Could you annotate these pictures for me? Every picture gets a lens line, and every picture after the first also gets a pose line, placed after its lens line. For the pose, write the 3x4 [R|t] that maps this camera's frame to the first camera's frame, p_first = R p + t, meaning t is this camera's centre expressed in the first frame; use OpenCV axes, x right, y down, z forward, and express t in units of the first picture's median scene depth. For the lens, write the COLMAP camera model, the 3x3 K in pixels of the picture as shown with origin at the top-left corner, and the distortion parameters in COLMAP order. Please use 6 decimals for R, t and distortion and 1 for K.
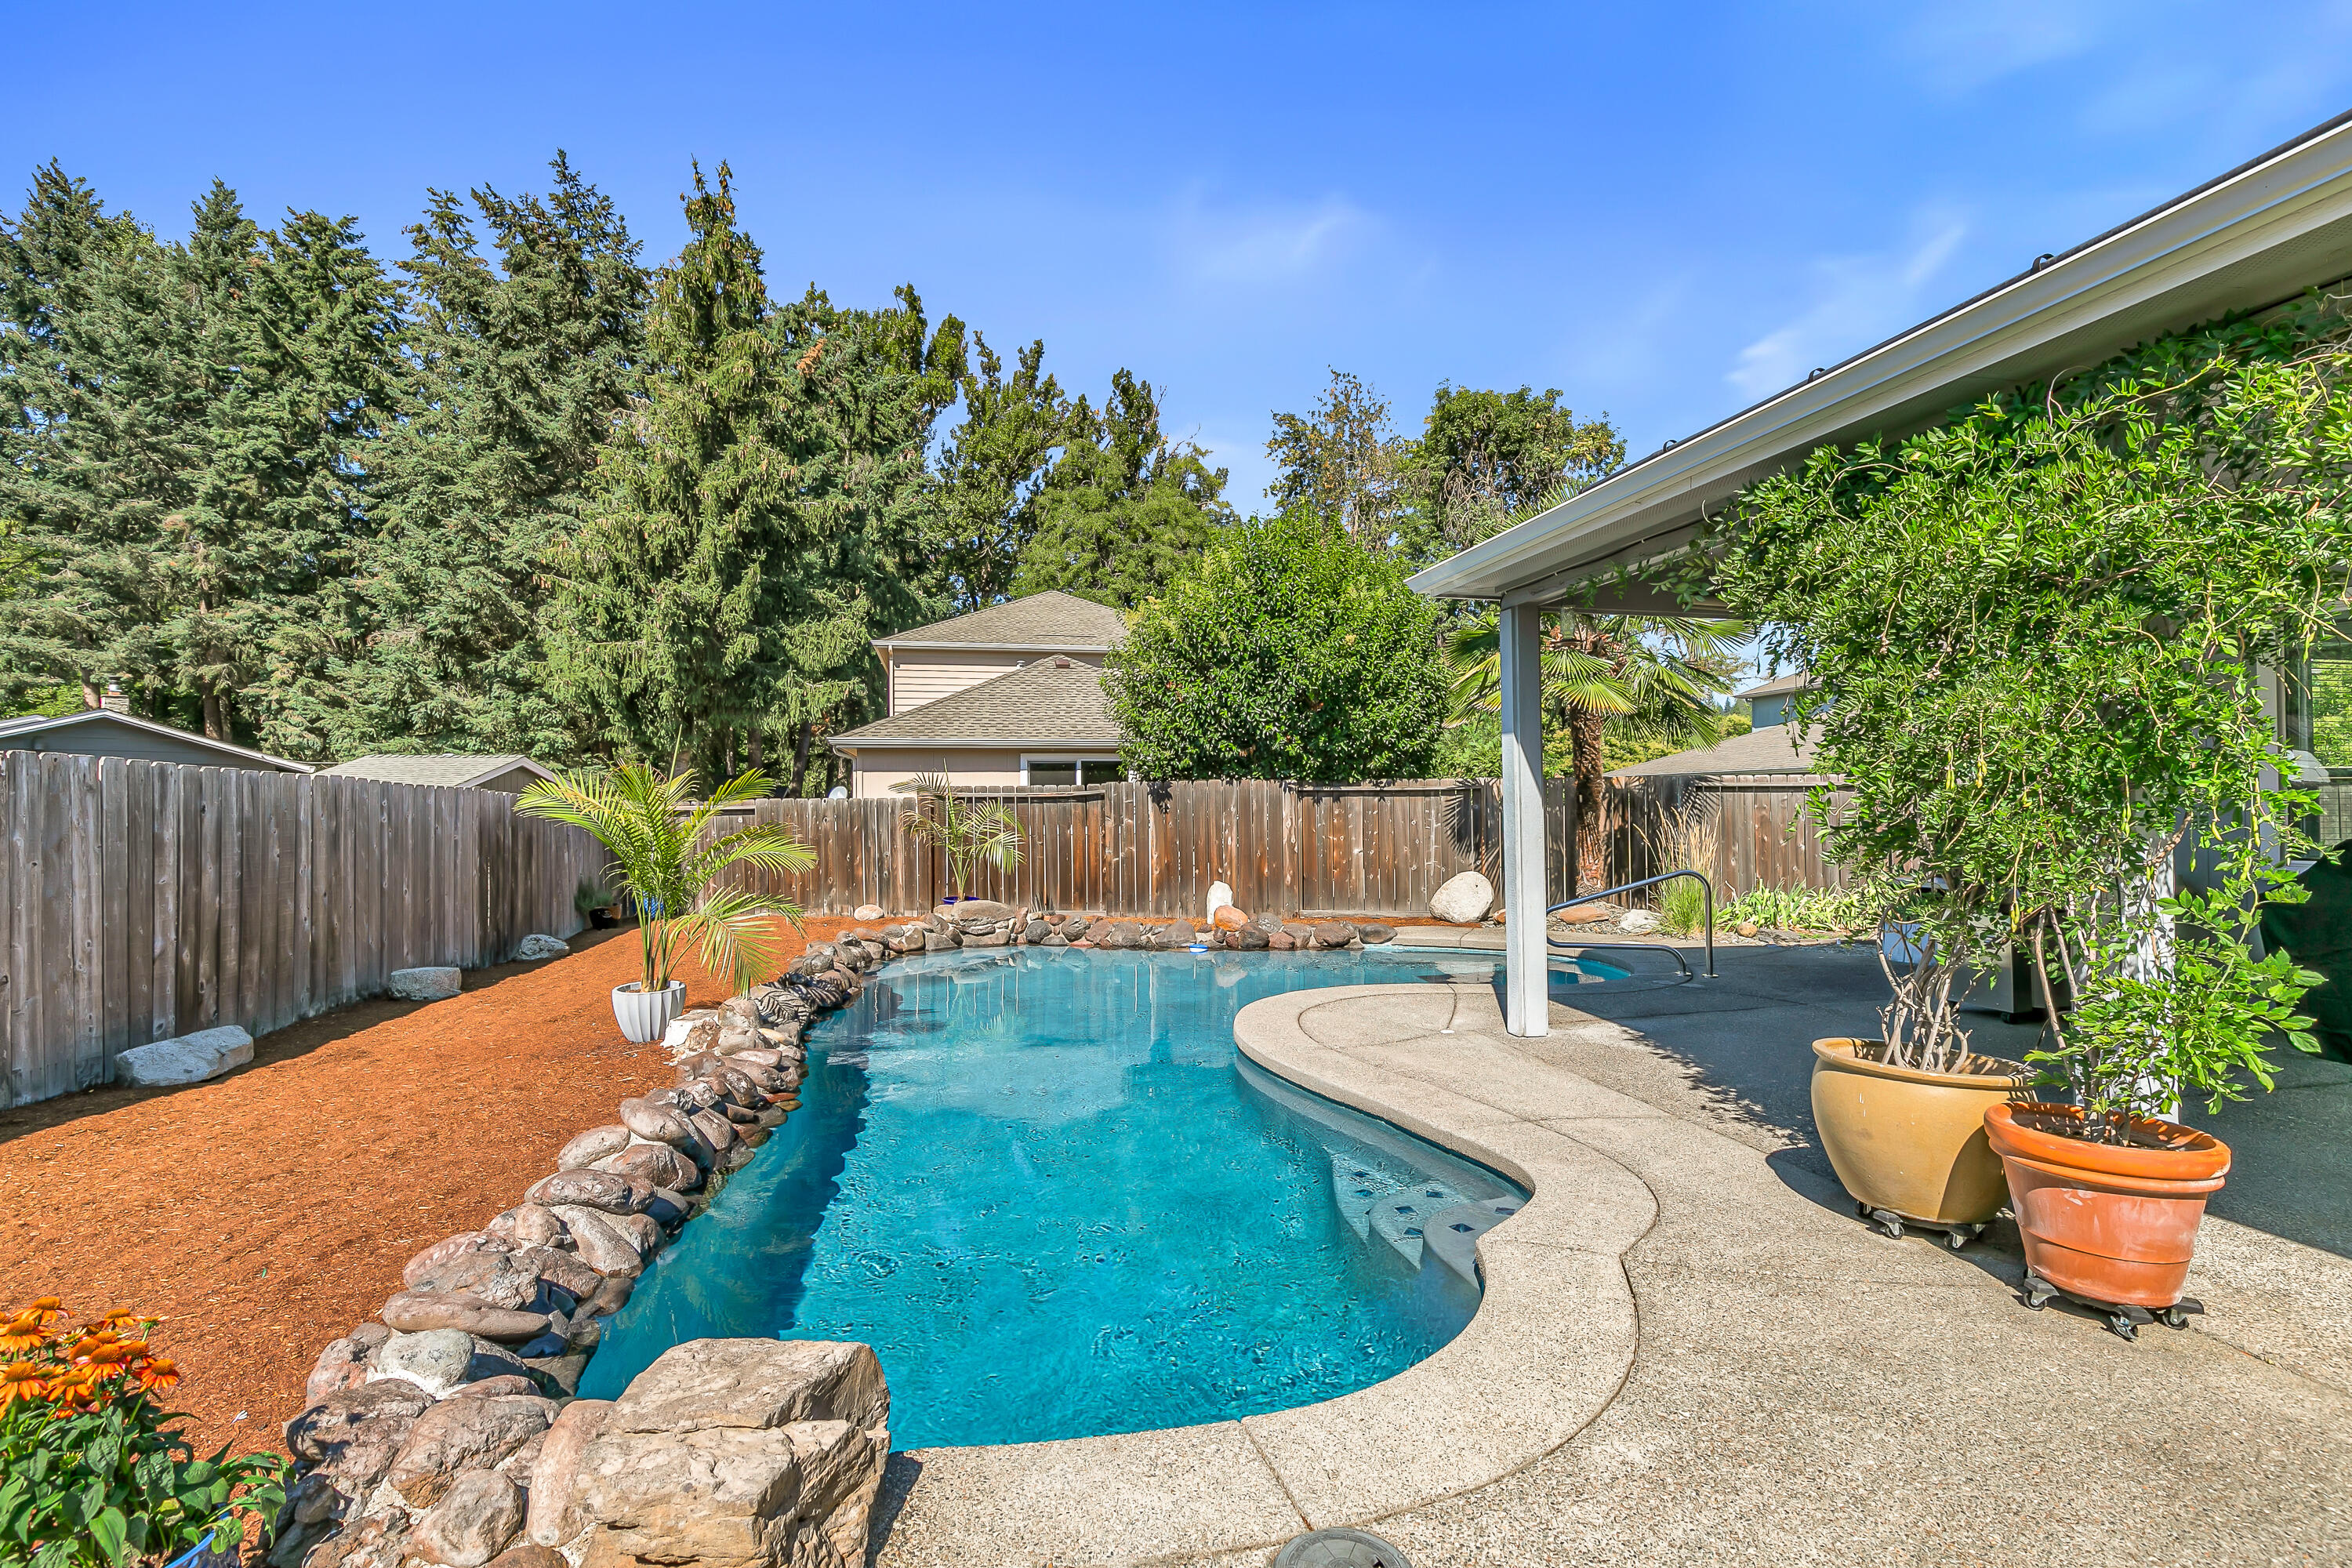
lens RADIAL K [[1068.3, 0, 1176.0], [0, 1068.3, 784.0], [0, 0, 1]] dist [0.001031, -0.000095]
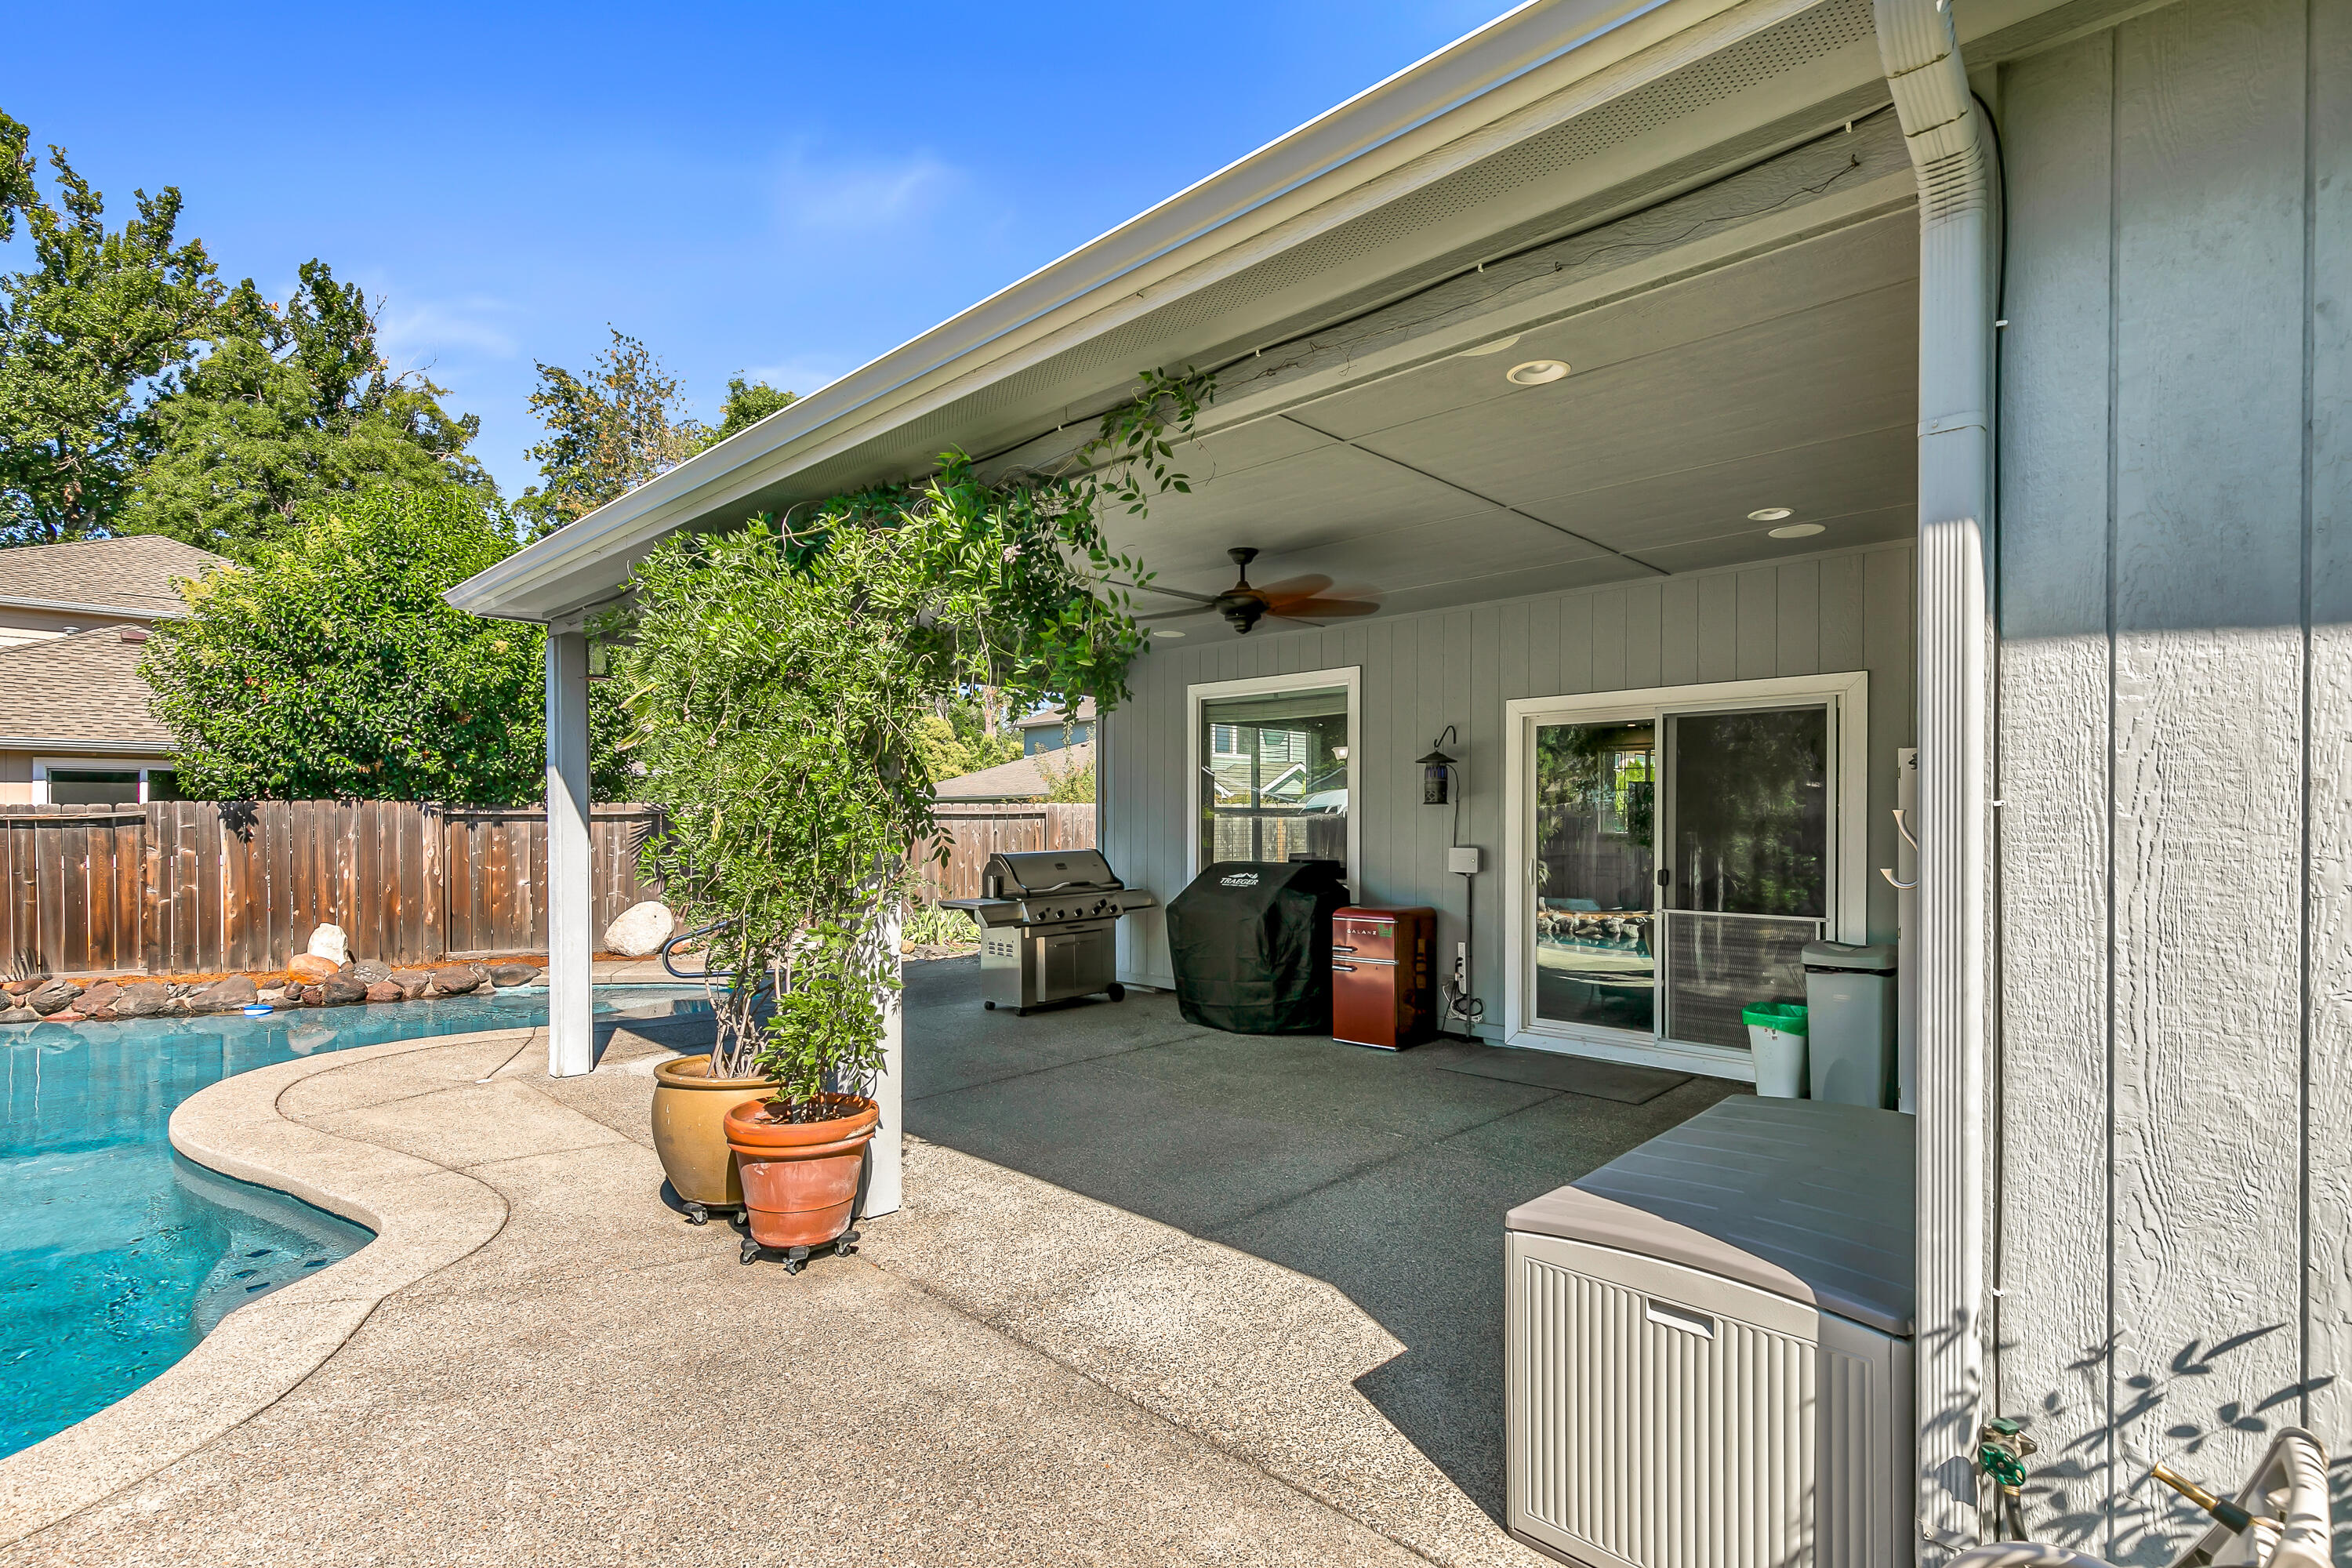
lens RADIAL K [[1105.0, 0, 1172.3], [0, 1105.0, 813.9], [0, 0, 1]] dist [-0.000509, 0.000022]
pose [[0.831917, 0.007736, 0.554846, 0.089630], [-0.014584, 0.999862, 0.007925, -0.008038], [-0.554708, -0.014685, 0.831915, -0.057876]]
